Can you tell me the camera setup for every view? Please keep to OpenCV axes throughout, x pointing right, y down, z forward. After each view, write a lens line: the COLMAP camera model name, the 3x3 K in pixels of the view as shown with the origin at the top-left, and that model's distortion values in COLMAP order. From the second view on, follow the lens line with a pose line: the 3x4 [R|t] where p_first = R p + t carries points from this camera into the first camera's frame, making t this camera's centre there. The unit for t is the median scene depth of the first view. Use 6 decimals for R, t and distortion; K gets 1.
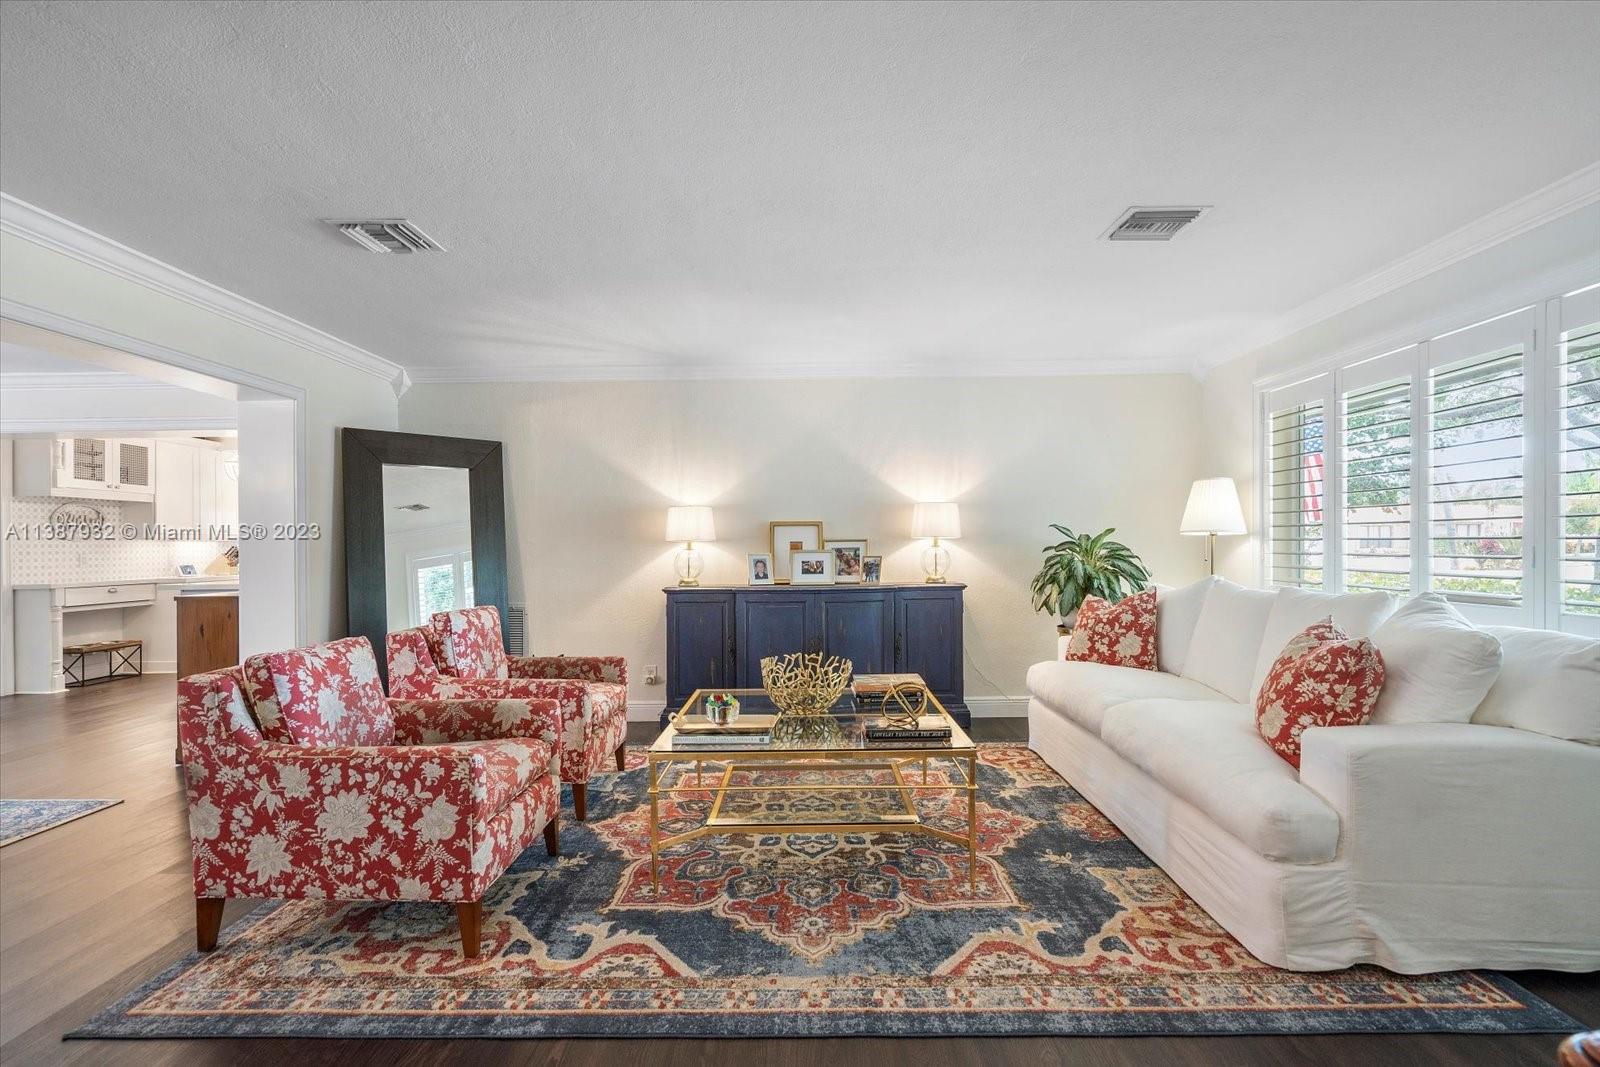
lens RADIAL K [[754.9, 0, 797.9], [0, 754.9, 527.5], [0, 0, 1]] dist [0.000618, 0.000534]
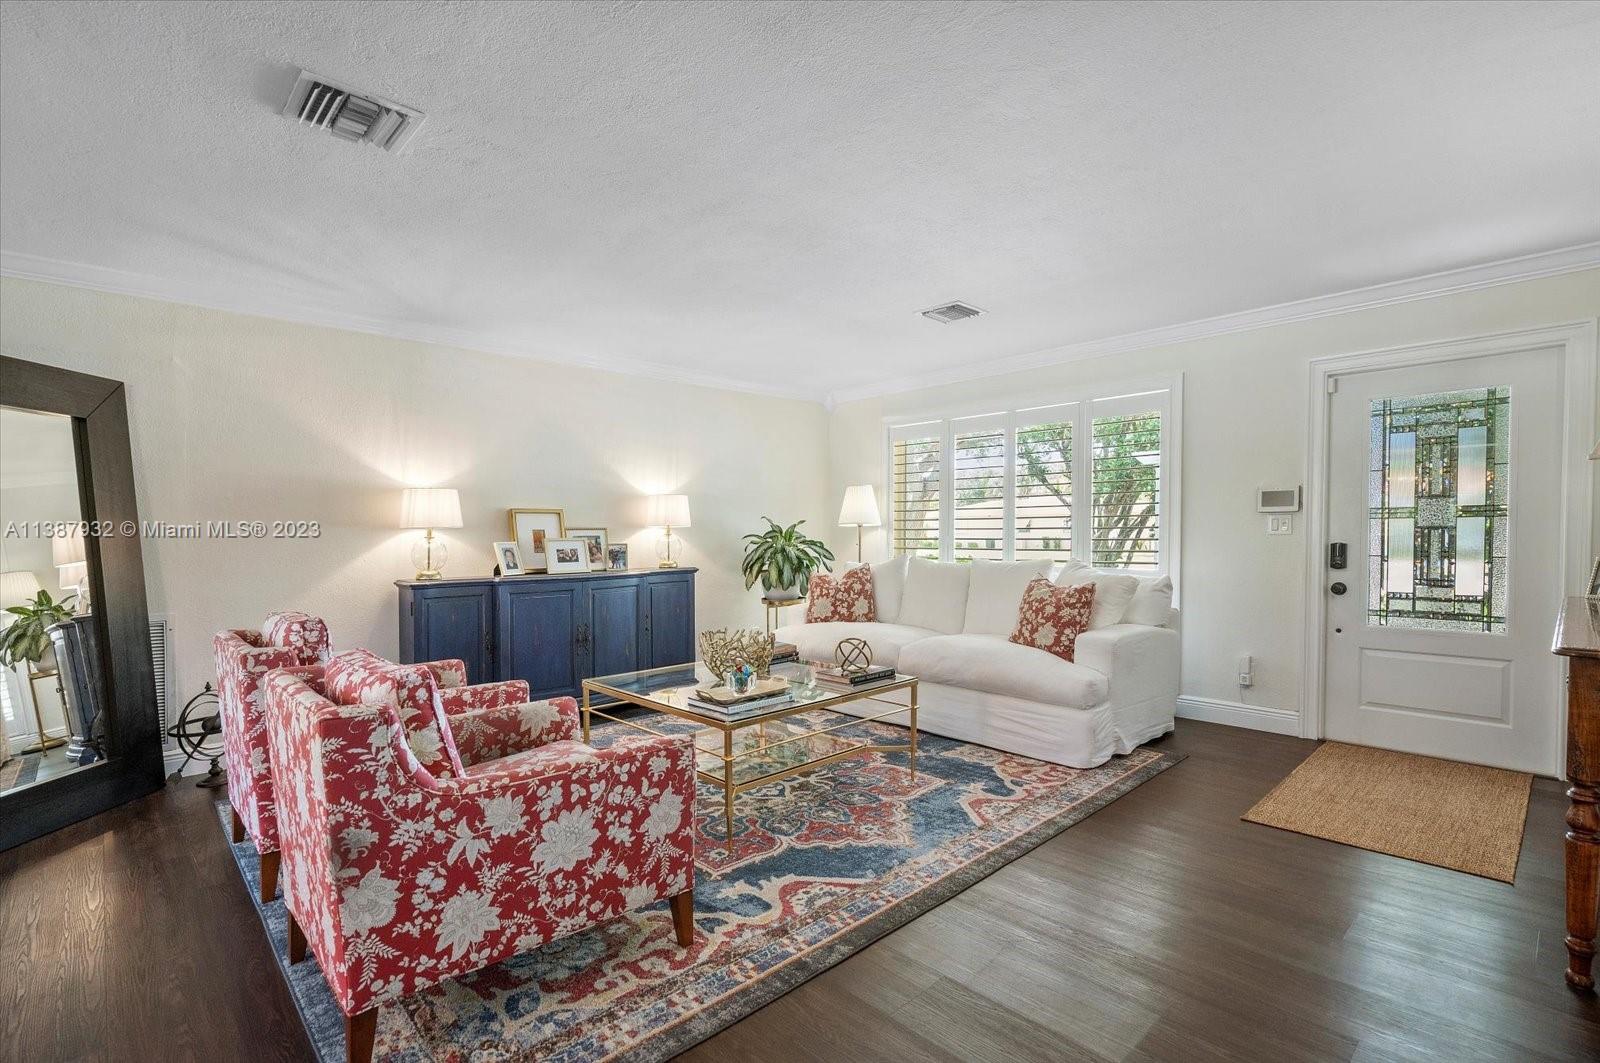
lens RADIAL K [[743.7, 0, 787.9], [0, 743.7, 538.2], [0, 0, 1]] dist [-0.004410, 0.000784]
pose [[0.723892, -0.002512, 0.689909, -0.954537], [-0.013374, 0.999754, 0.017672, 0.019507], [-0.689784, -0.022020, 0.723680, 0.211314]]
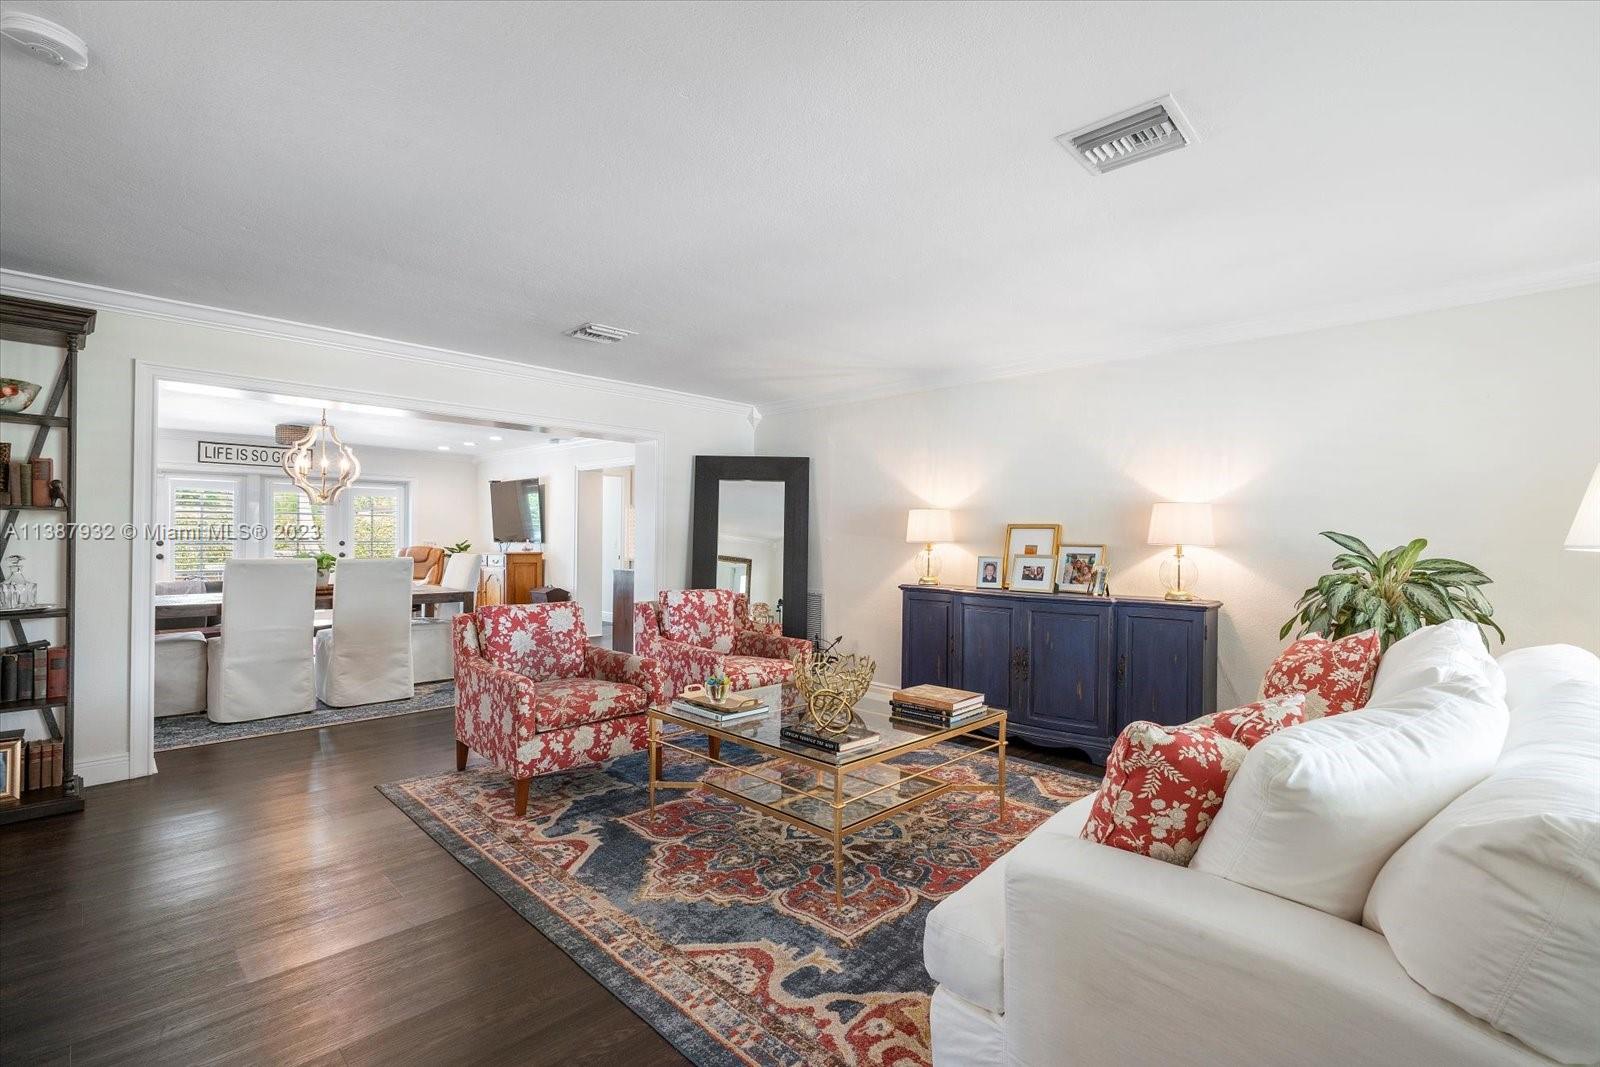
lens RADIAL K [[719.7, 0, 798.2], [0, 719.7, 520.8], [0, 0, 1]] dist [-0.005410, -0.000158]
pose [[0.720954, 0.003628, -0.692973, 0.922281], [-0.004220, 0.999991, 0.000845, -0.025553], [0.692970, 0.002315, 0.720963, 0.330144]]
